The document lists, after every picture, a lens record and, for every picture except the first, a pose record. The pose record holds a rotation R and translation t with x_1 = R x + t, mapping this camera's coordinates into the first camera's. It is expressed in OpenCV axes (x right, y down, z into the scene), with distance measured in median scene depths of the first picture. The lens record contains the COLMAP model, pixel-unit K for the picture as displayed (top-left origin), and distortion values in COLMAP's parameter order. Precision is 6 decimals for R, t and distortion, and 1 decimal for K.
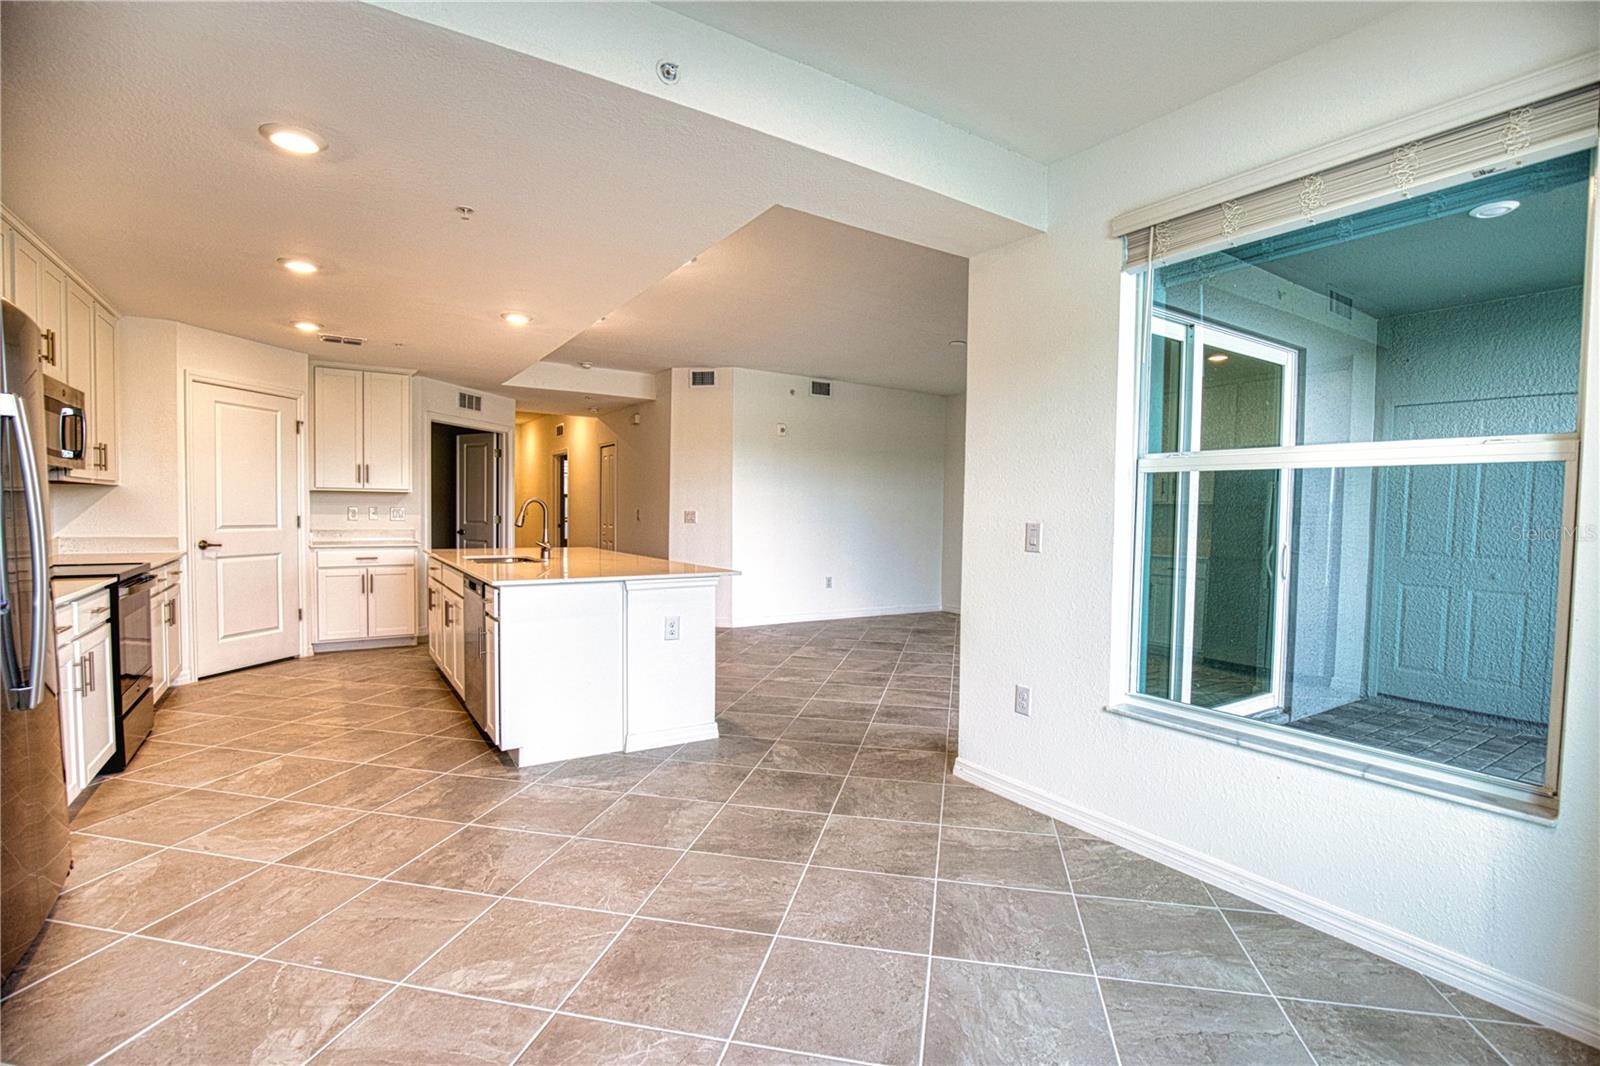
lens RADIAL K [[734.6, 0, 824.4], [0, 734.6, 540.0], [0, 0, 1]] dist [-0.024215, 0.000118]
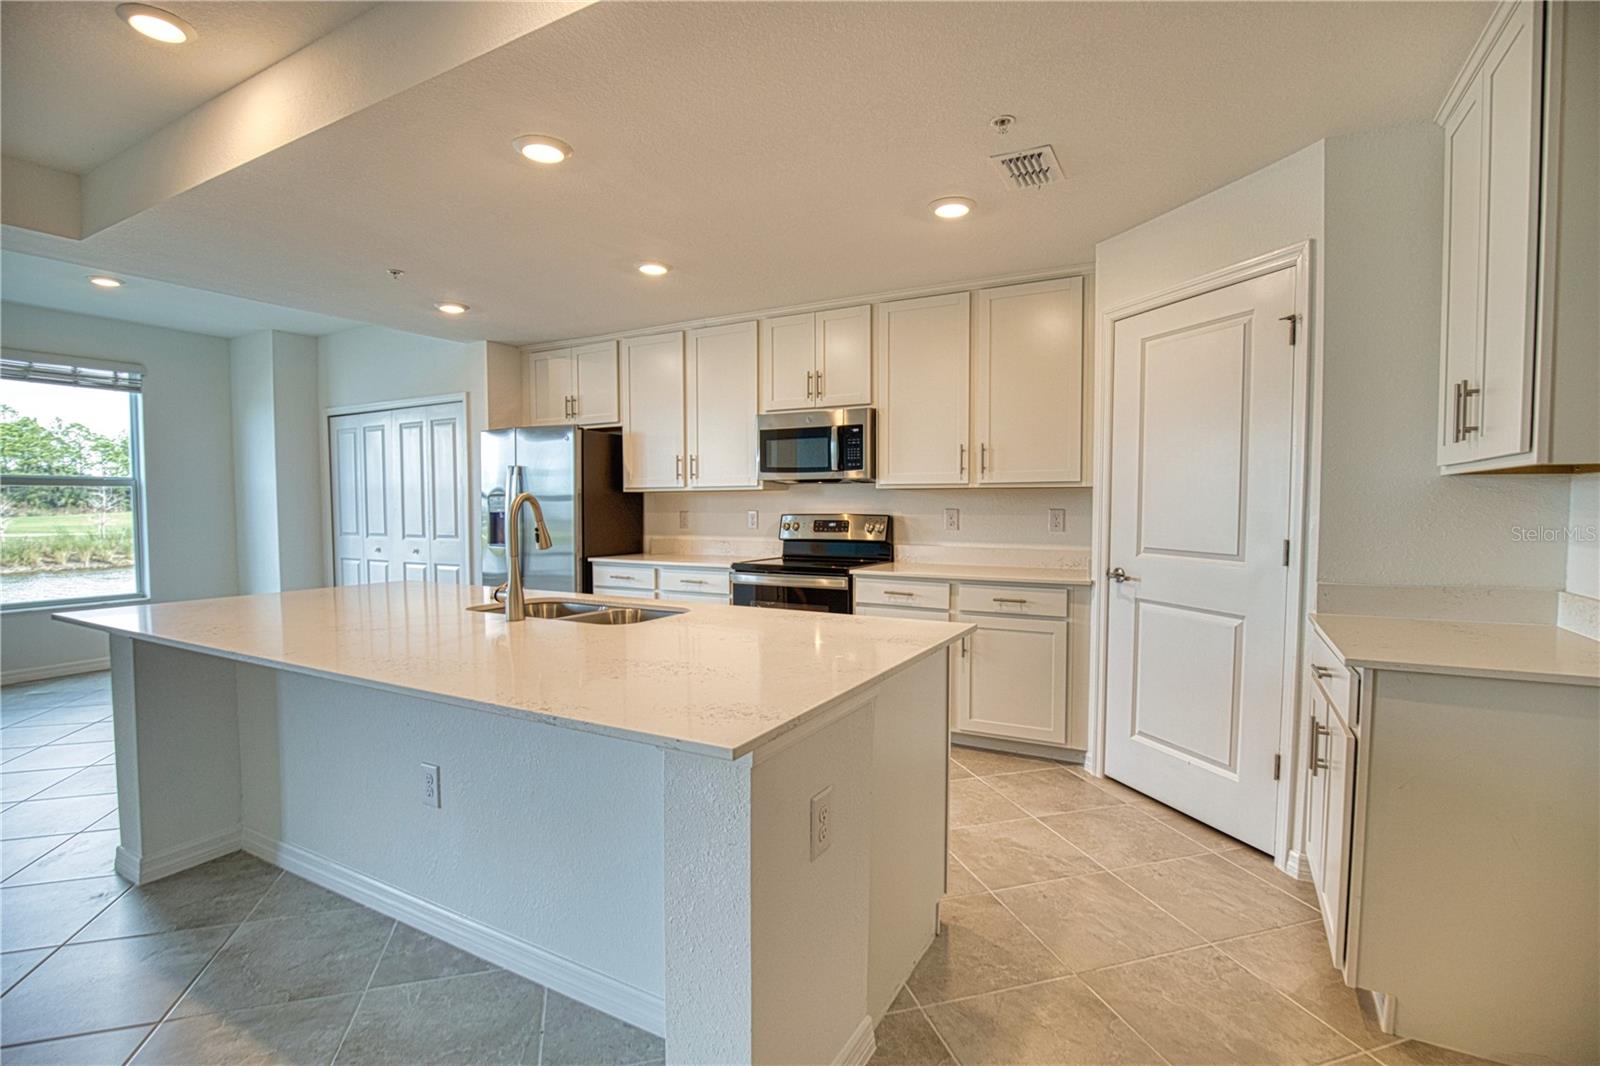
lens RADIAL K [[751.6, 0, 820.3], [0, 751.6, 541.8], [0, 0, 1]] dist [-0.025687, 0.001701]
pose [[-0.889306, 0.008926, -0.457225, -0.214704], [-0.031533, 0.996233, 0.080779, -0.045109], [0.456223, 0.086255, -0.885675, 0.966583]]
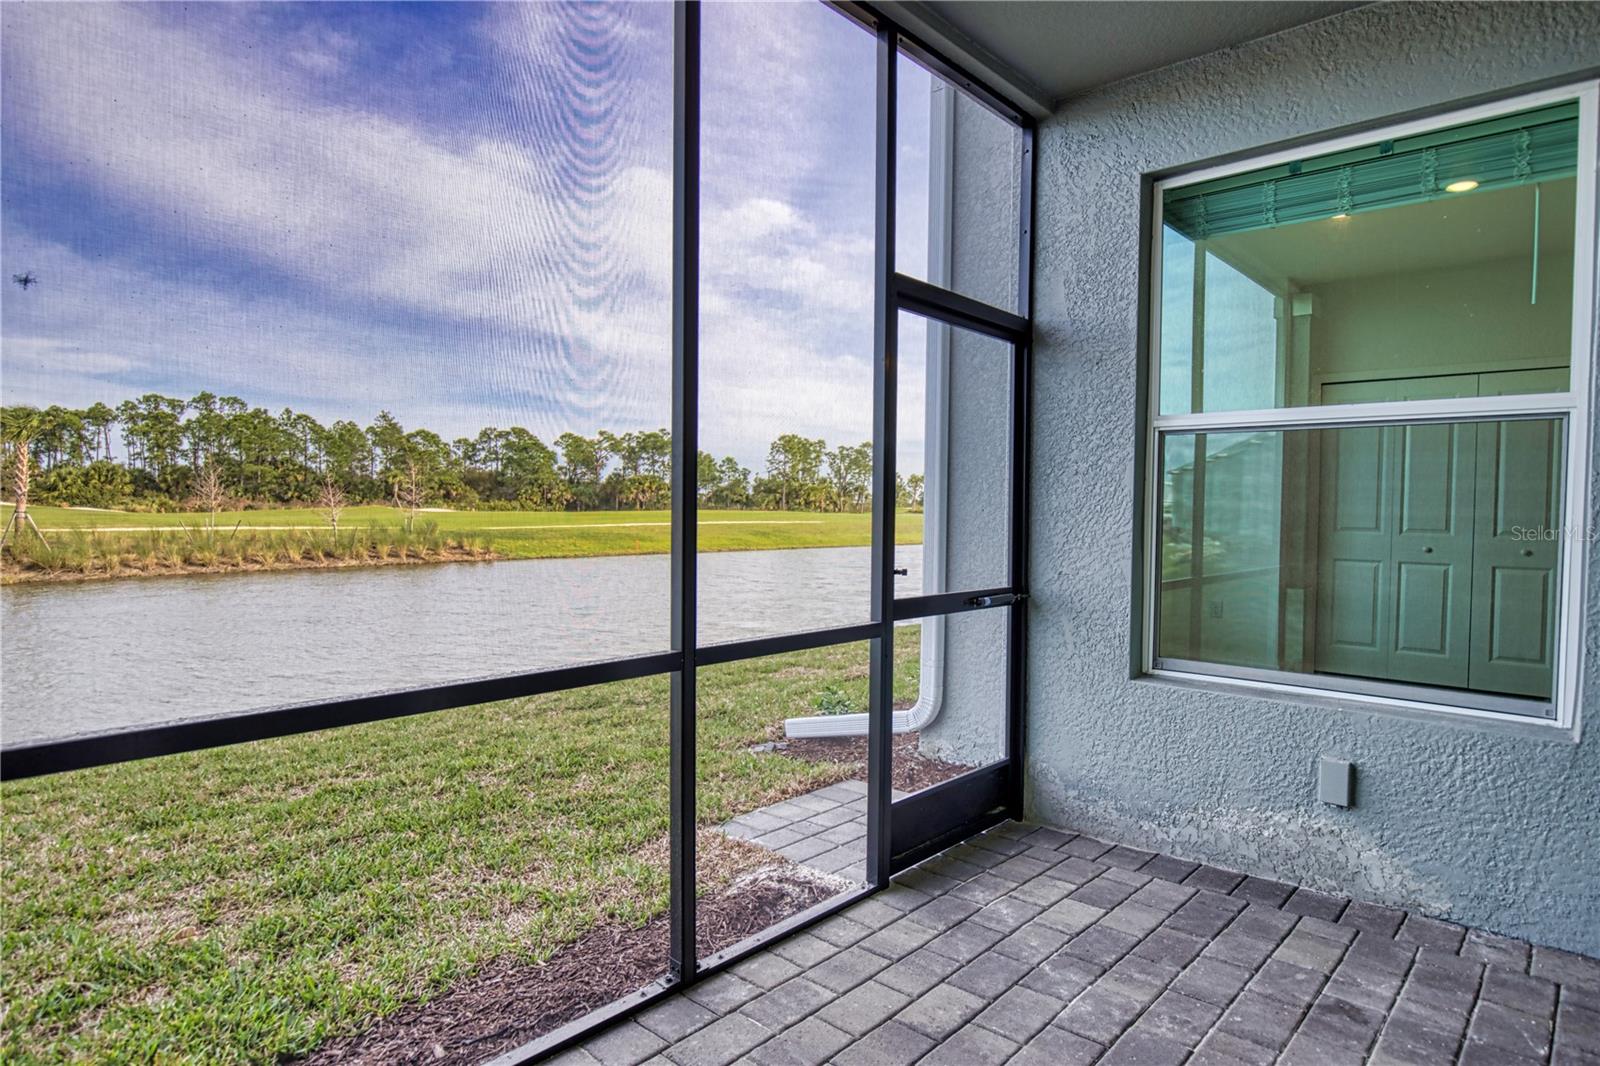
lens RADIAL K [[902.7, 0, 809.1], [0, 902.7, 537.3], [0, 0, 1]] dist [-0.009587, -0.001282]
pose [[-0.970101, -0.018179, -0.242019, 0.542011], [-0.036439, 0.996797, 0.071186, -0.002486], [0.239950, 0.077877, -0.967657, 0.652262]]
